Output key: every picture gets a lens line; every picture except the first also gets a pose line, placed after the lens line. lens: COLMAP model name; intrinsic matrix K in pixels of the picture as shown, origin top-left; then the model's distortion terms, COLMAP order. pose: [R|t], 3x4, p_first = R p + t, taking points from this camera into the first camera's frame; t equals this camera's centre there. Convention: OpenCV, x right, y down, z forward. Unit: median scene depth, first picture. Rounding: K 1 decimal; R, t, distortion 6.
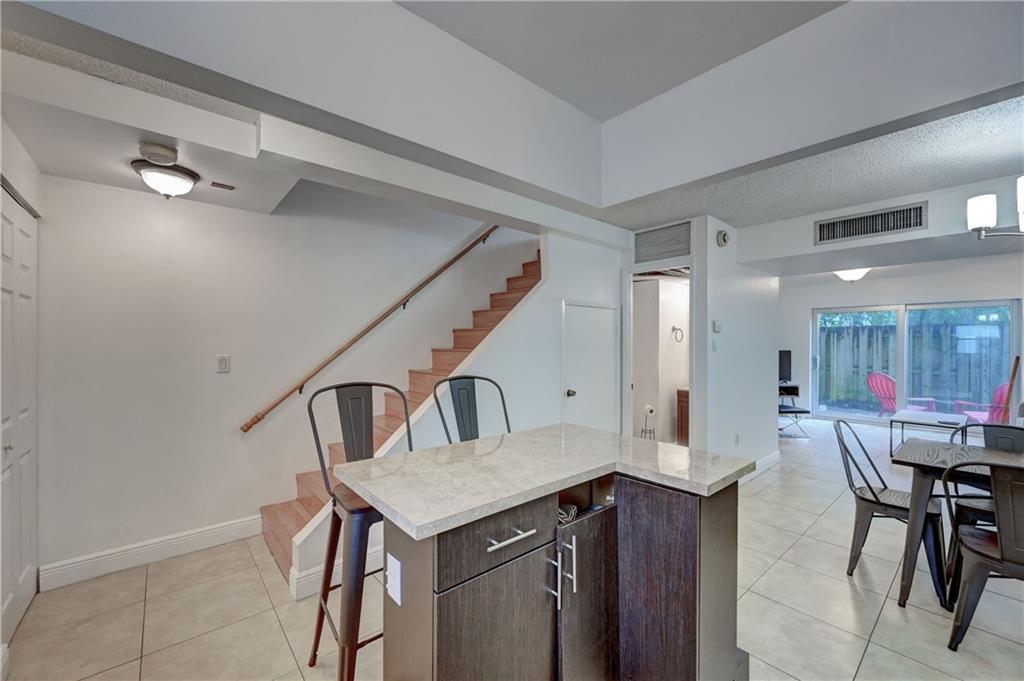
lens RADIAL K [[404.3, 0, 513.6], [0, 404.3, 343.5], [0, 0, 1]] dist [0.001248, 0.000557]
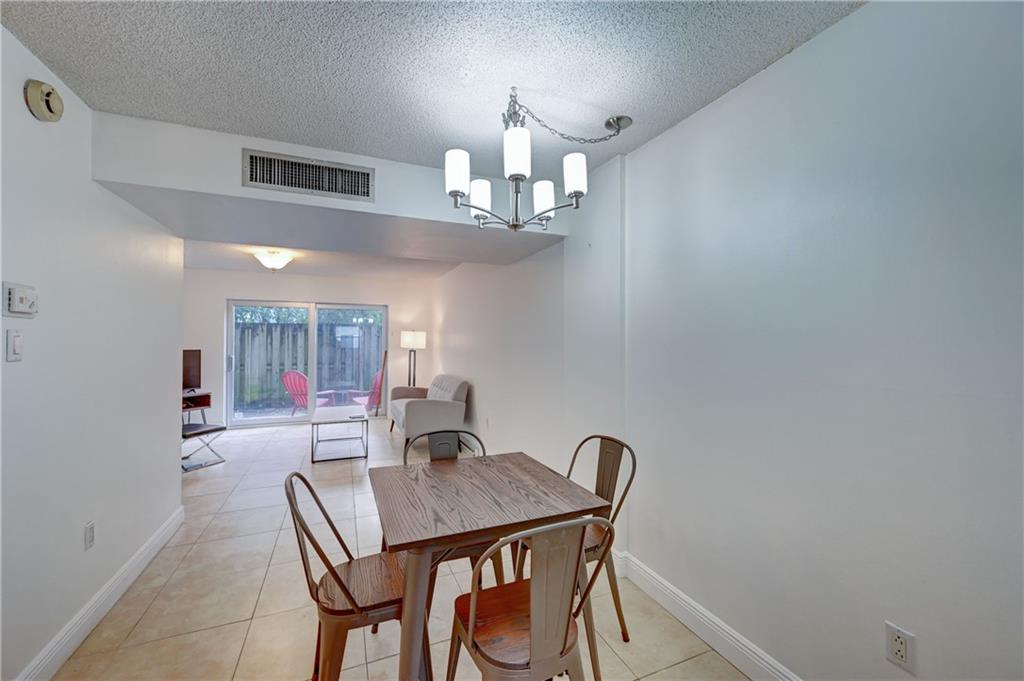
lens RADIAL K [[404.3, 0, 510.4], [0, 404.3, 336.3], [0, 0, 1]] dist [0.001248, 0.000557]
pose [[0.309297, 0.008977, 0.950923, 0.133561], [0.000921, 0.999952, -0.009739, -0.000363], [-0.950965, 0.003888, 0.309274, 0.198320]]
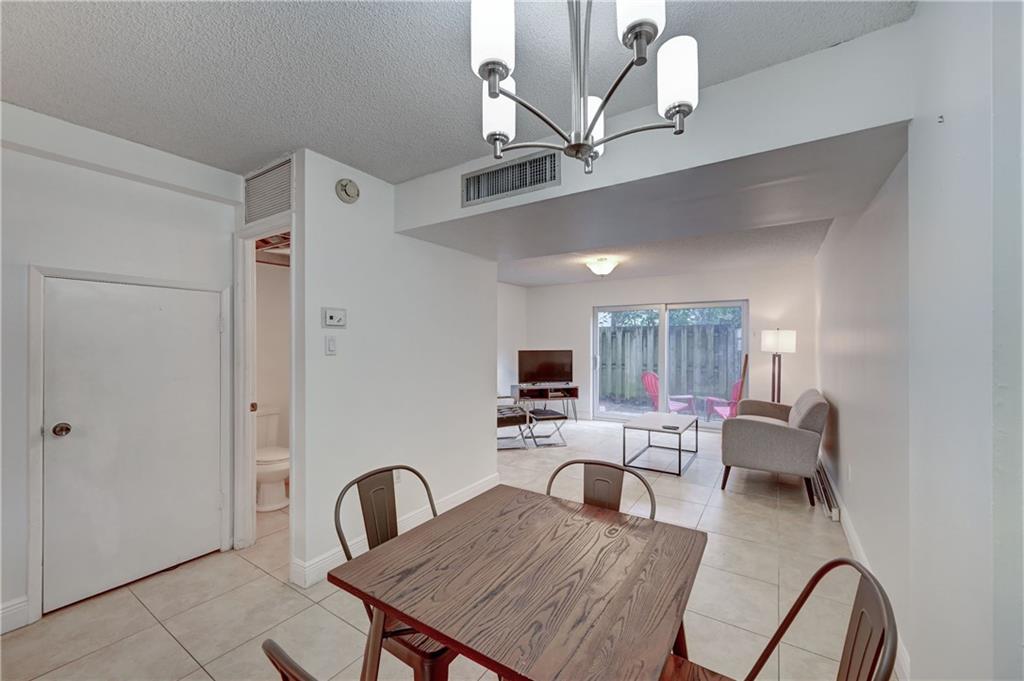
lens RADIAL K [[404.3, 0, 507.9], [0, 404.3, 343.3], [0, 0, 1]] dist [0.001248, 0.000557]
pose [[0.961891, -0.003396, 0.273413, 0.303258], [0.003563, 0.999994, -0.000114, 0.000696], [-0.273411, 0.001084, 0.961897, 0.136099]]
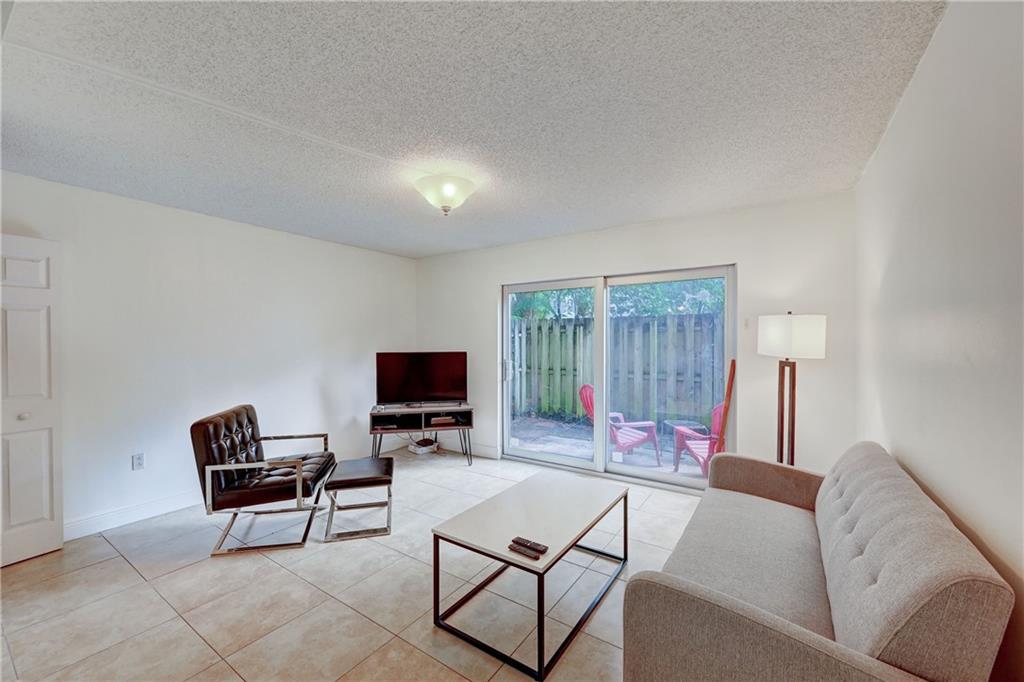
lens RADIAL K [[403.0, 0, 504.4], [0, 403.0, 343.1], [0, 0, 1]] dist [-0.011303, 0.000271]
pose [[0.966980, -0.008982, 0.254694, 0.635612], [0.008020, 0.999956, 0.004814, 0.000891], [-0.254727, -0.002613, 0.967010, 0.425826]]
